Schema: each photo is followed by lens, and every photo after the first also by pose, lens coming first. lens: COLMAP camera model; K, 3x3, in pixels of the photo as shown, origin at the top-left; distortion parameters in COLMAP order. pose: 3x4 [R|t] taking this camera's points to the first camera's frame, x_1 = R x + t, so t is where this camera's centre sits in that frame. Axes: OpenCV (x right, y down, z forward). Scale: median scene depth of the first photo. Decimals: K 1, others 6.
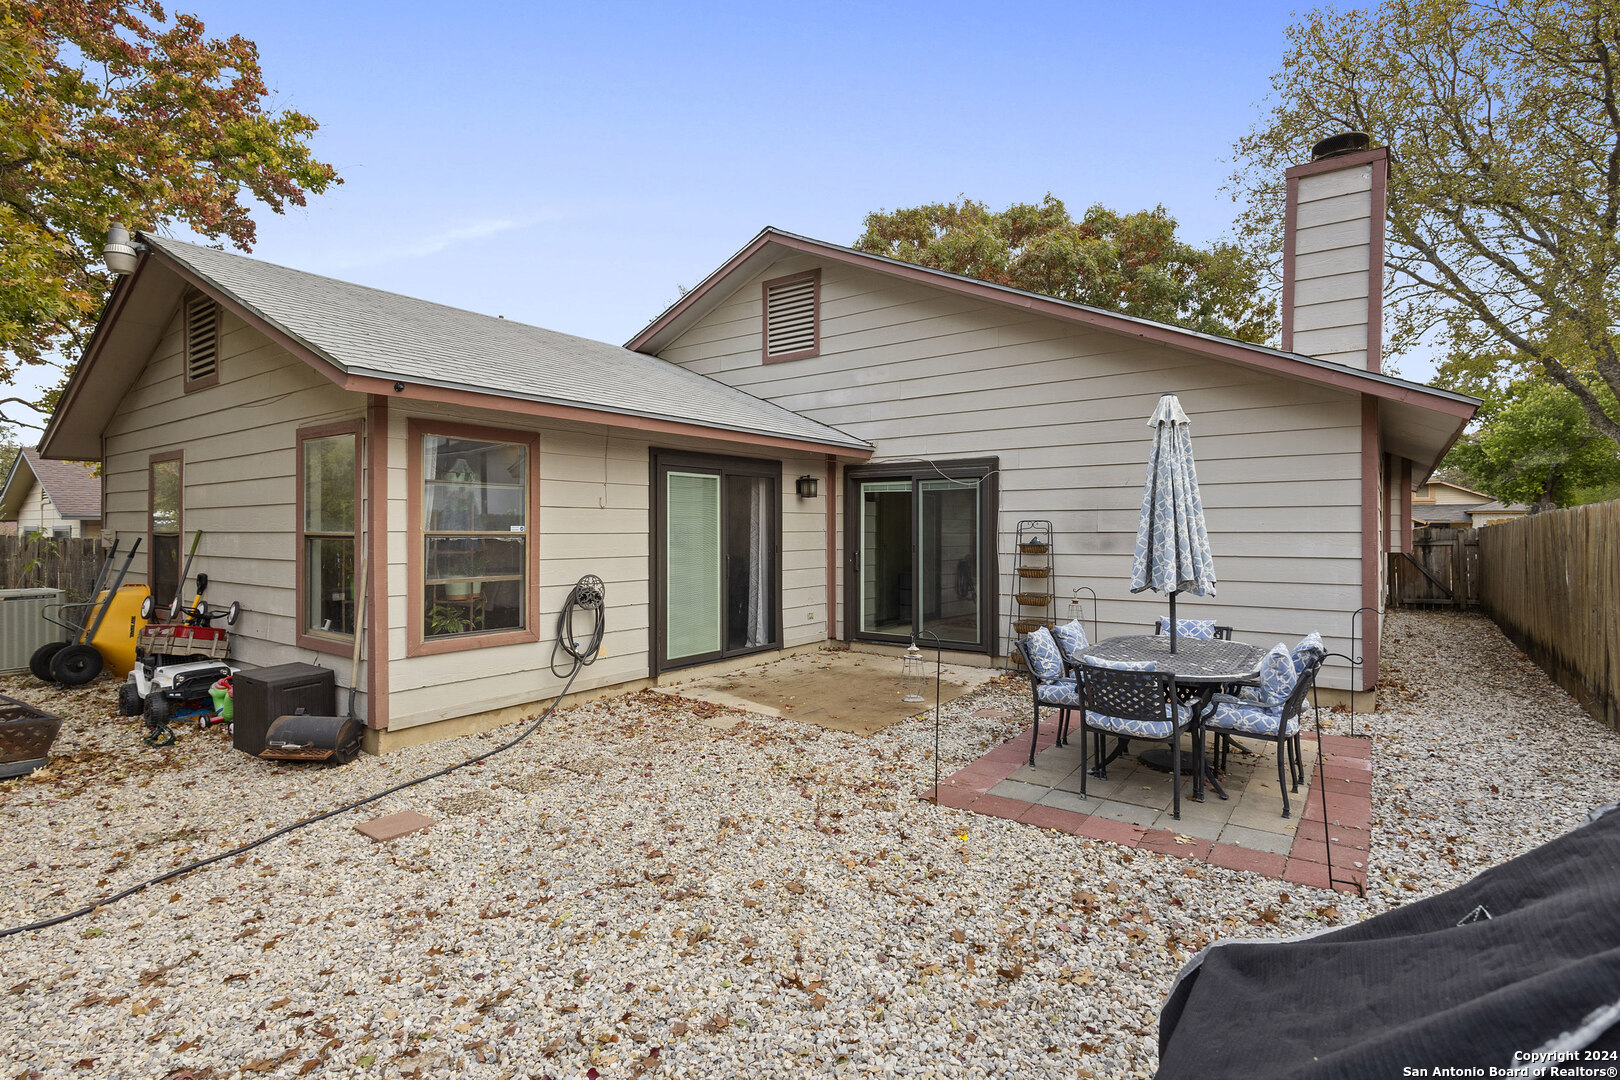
lens RADIAL K [[751.6, 0, 816.4], [0, 751.6, 528.0], [0, 0, 1]] dist [0.010648, -0.002725]
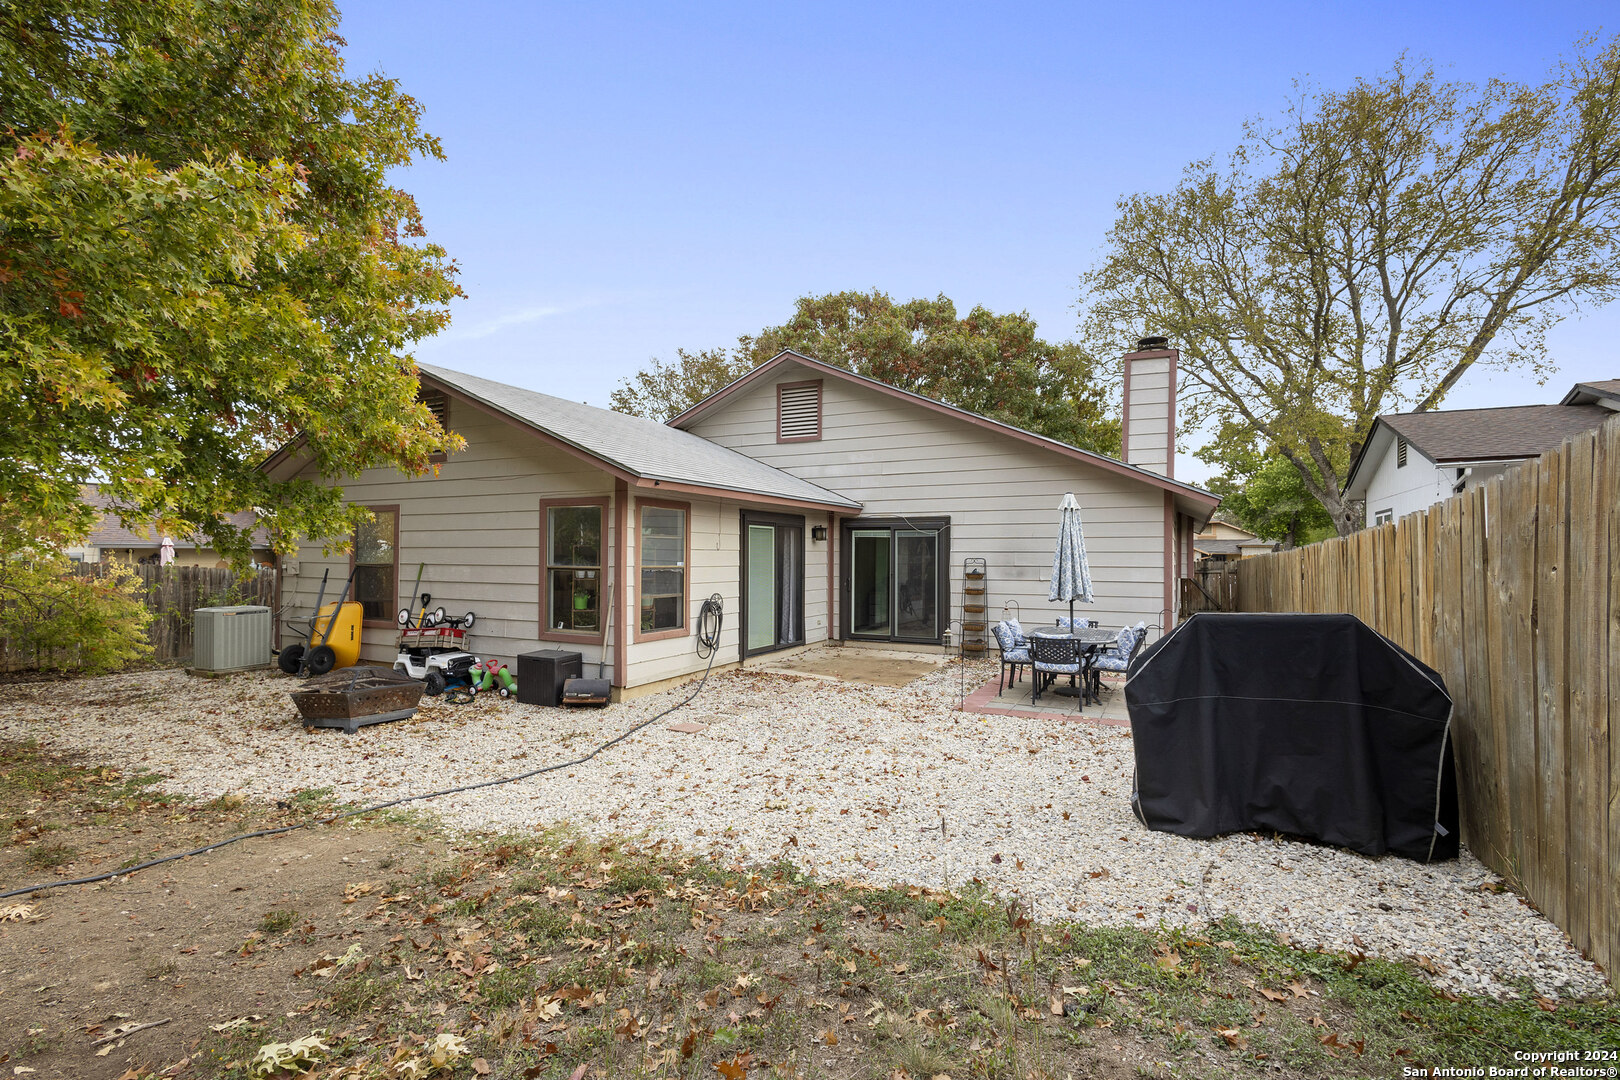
lens RADIAL K [[751.6, 0, 794.2], [0, 751.6, 549.9], [0, 0, 1]] dist [0.010648, -0.002725]
pose [[0.985689, 0.006823, 0.168438, -0.330721], [-0.006388, 0.999975, -0.003124, -0.019325], [-0.168455, 0.002003, 0.985707, -0.457370]]
